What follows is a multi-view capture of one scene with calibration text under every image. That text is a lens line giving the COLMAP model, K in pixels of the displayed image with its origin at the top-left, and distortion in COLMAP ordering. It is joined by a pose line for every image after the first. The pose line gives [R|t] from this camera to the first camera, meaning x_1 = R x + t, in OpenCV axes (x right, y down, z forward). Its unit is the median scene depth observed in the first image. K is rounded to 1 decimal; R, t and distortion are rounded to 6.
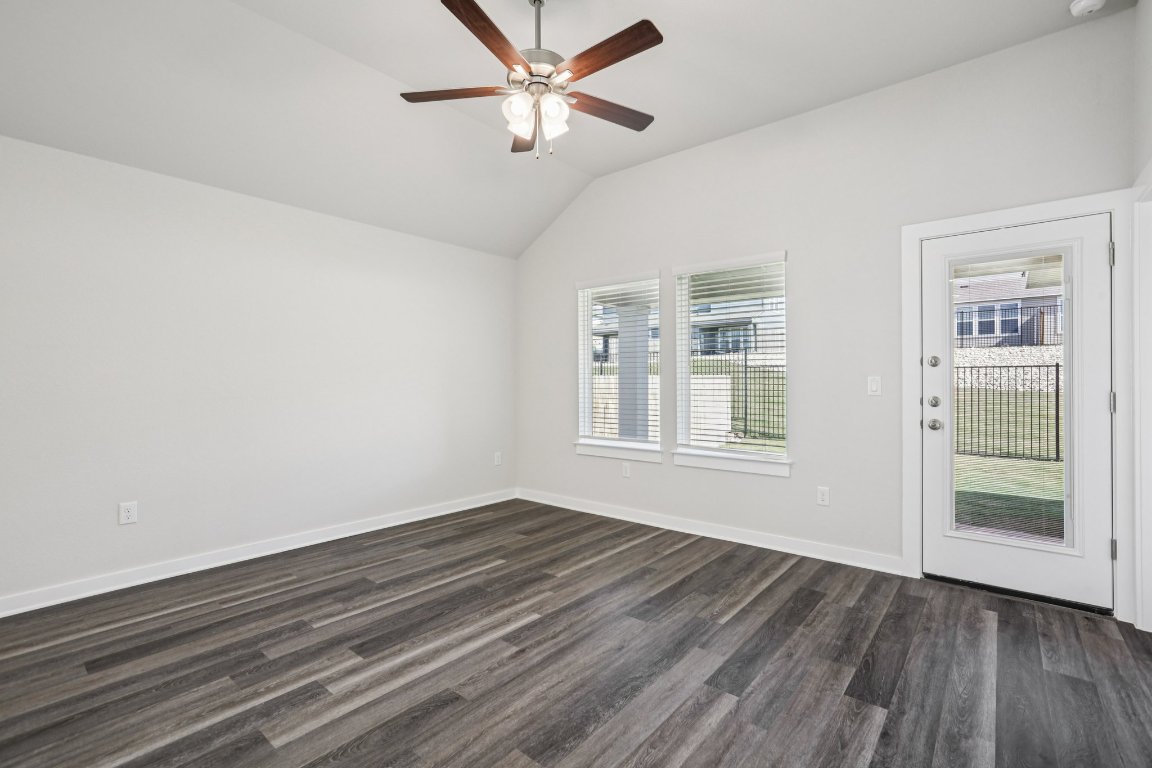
lens RADIAL K [[517.9, 0, 576.2], [0, 517.9, 381.1], [0, 0, 1]] dist [-0.025338, 0.010013]
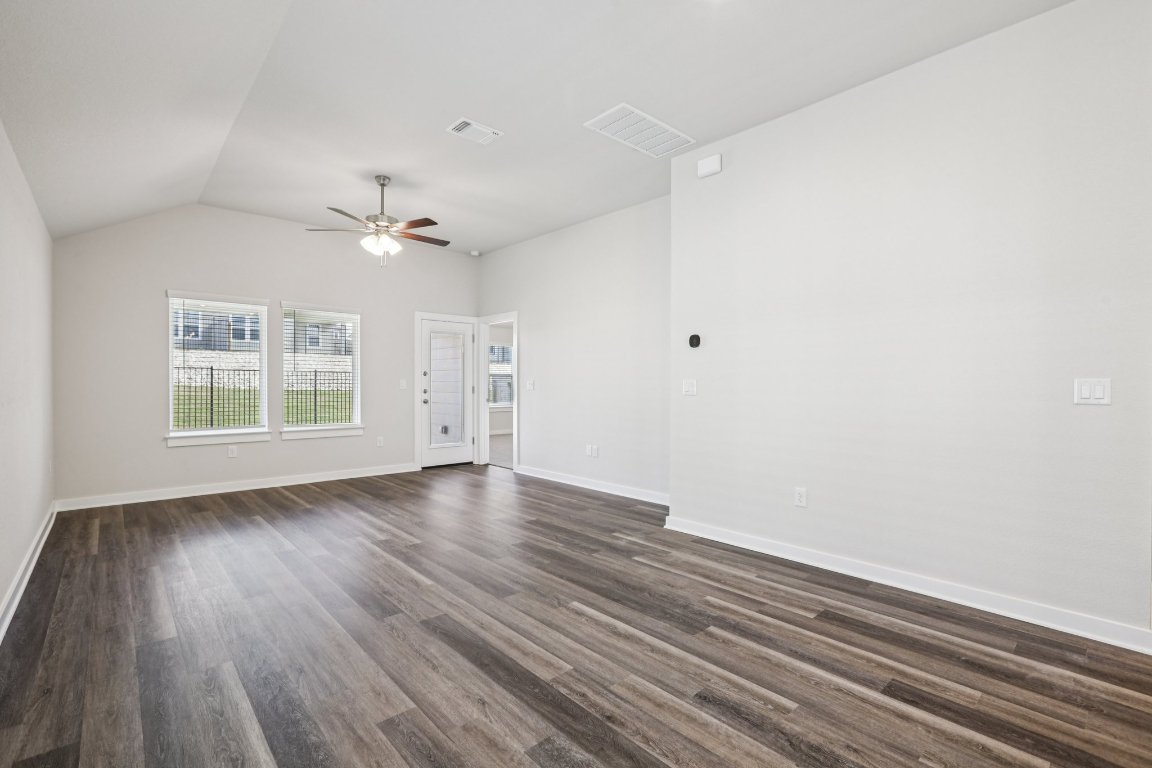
lens RADIAL K [[517.9, 0, 593.0], [0, 517.9, 387.6], [0, 0, 1]] dist [-0.025338, 0.010013]
pose [[0.115186, -0.007517, 0.993316, -1.773238], [-0.009277, 0.999920, 0.008643, -0.003752], [-0.993301, -0.010211, 0.115107, -0.013701]]
